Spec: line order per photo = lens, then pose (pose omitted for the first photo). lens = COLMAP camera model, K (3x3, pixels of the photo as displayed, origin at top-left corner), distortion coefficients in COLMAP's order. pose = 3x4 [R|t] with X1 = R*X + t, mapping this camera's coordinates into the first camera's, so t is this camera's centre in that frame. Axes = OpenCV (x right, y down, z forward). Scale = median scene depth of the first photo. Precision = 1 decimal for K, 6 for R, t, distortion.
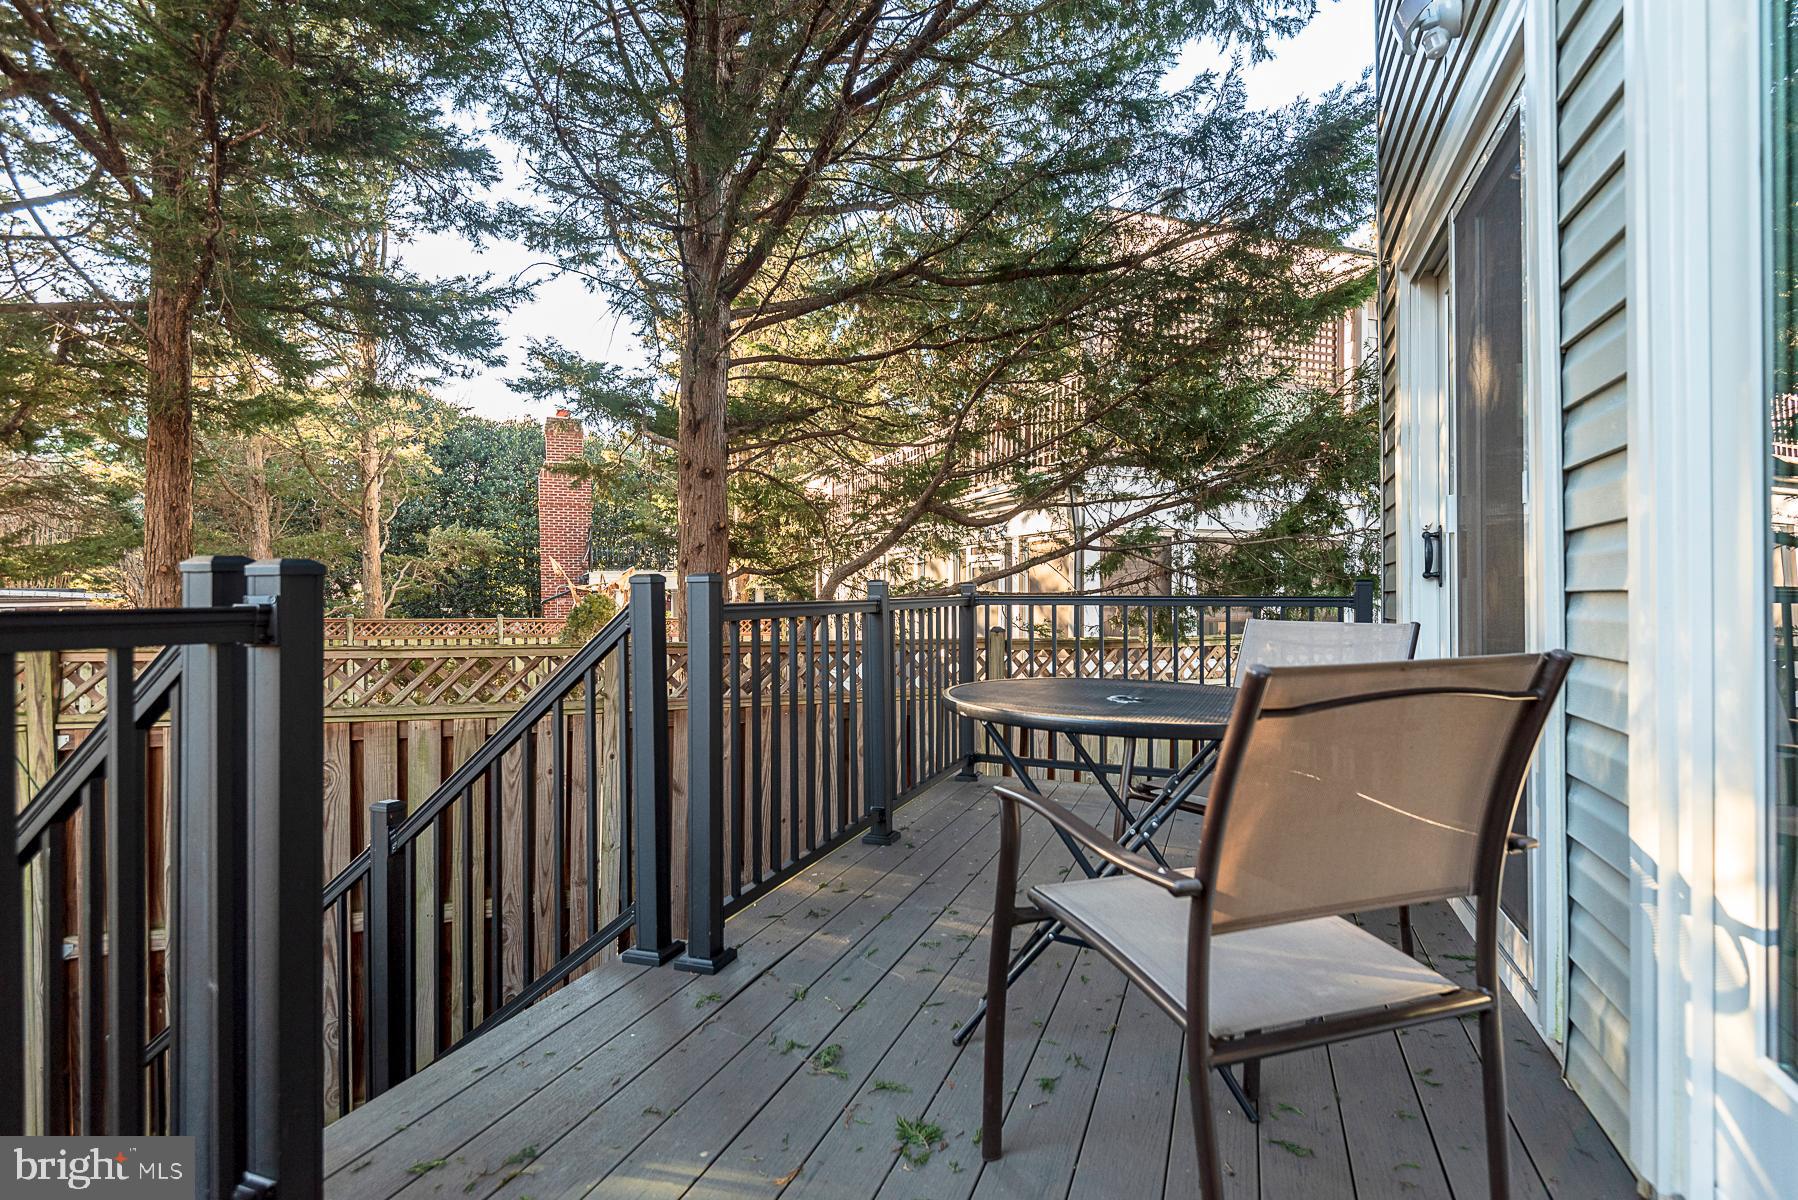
lens RADIAL K [[854.2, 0, 896.3], [0, 854.2, 596.2], [0, 0, 1]] dist [0.002454, 0.000154]
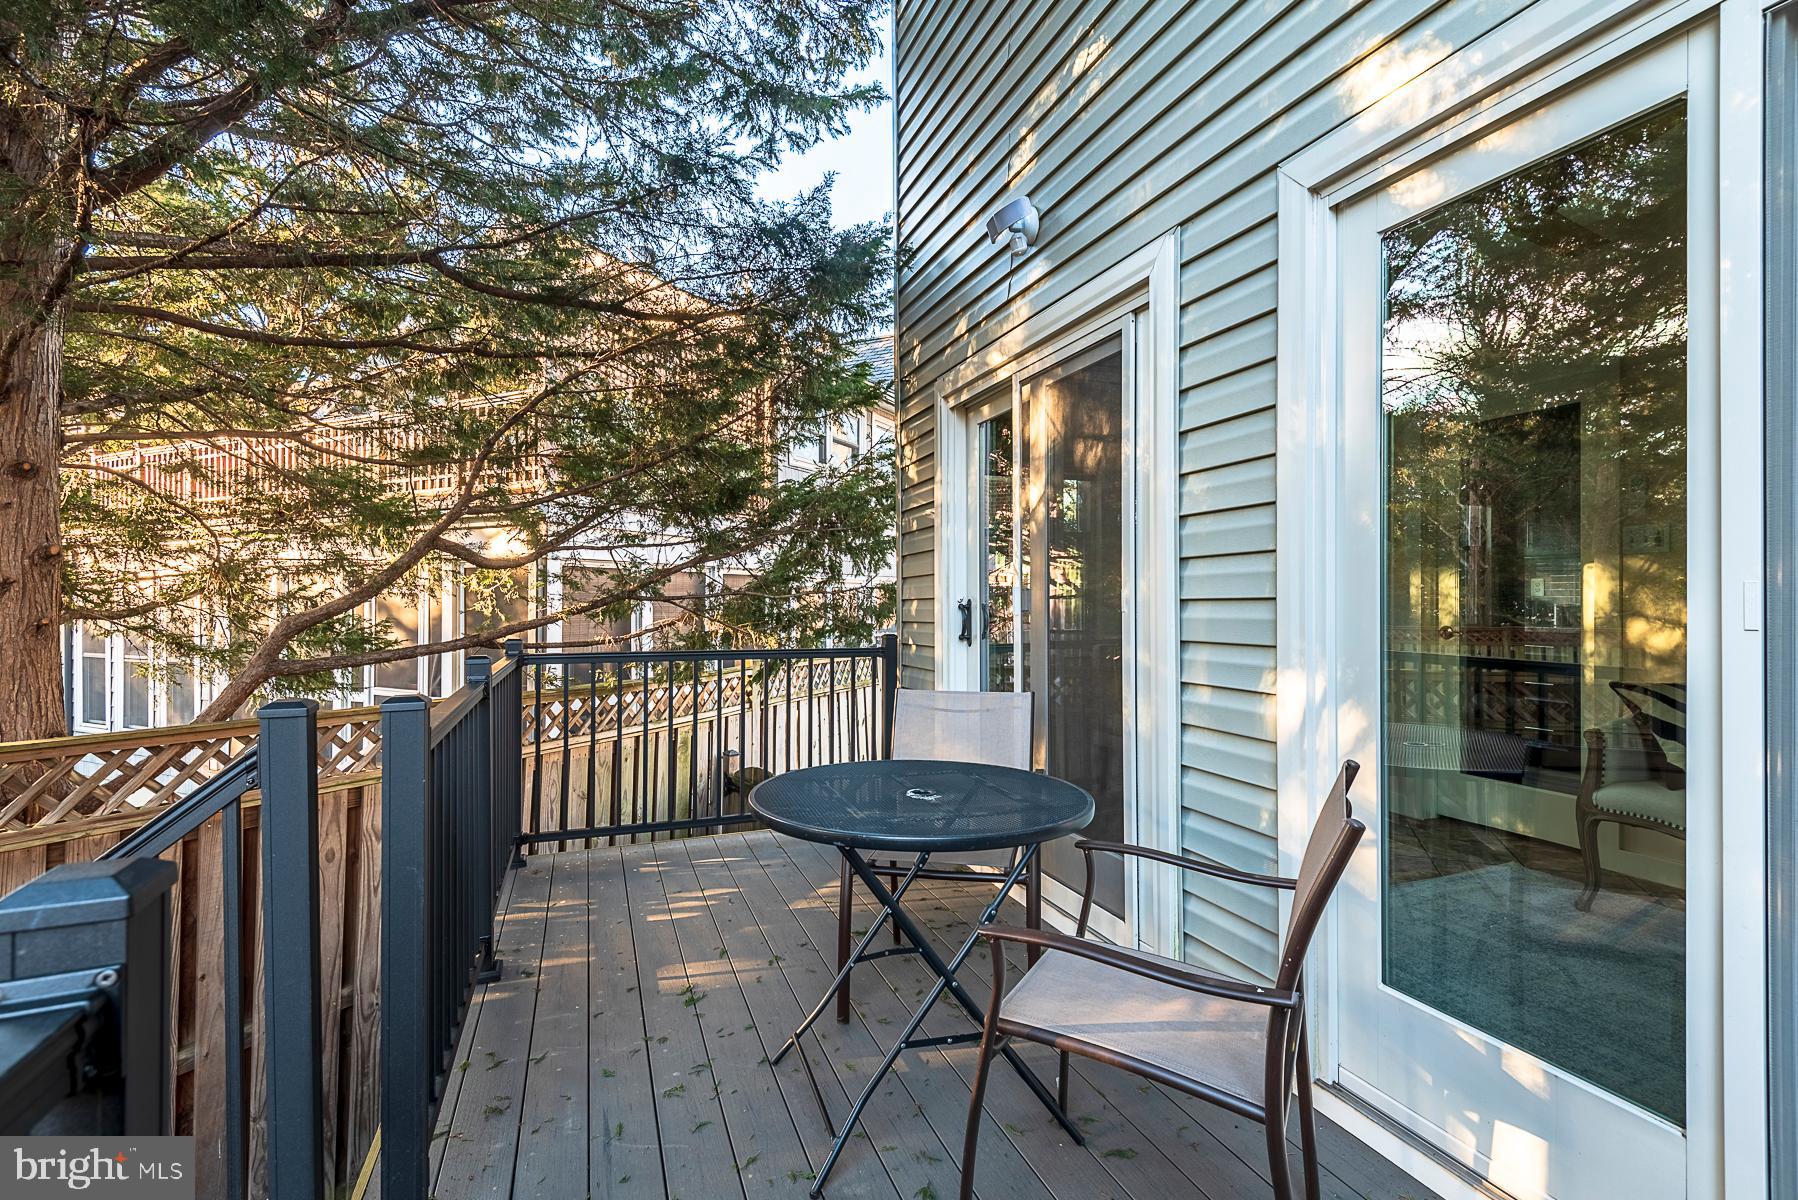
lens RADIAL K [[817.0, 0, 904.1], [0, 817.0, 598.8], [0, 0, 1]] dist [0.002070, 0.000367]
pose [[0.724042, 0.003080, 0.689749, -0.198714], [-0.000660, 0.999993, -0.003773, -0.053576], [-0.689756, 0.002277, 0.724039, 0.118774]]
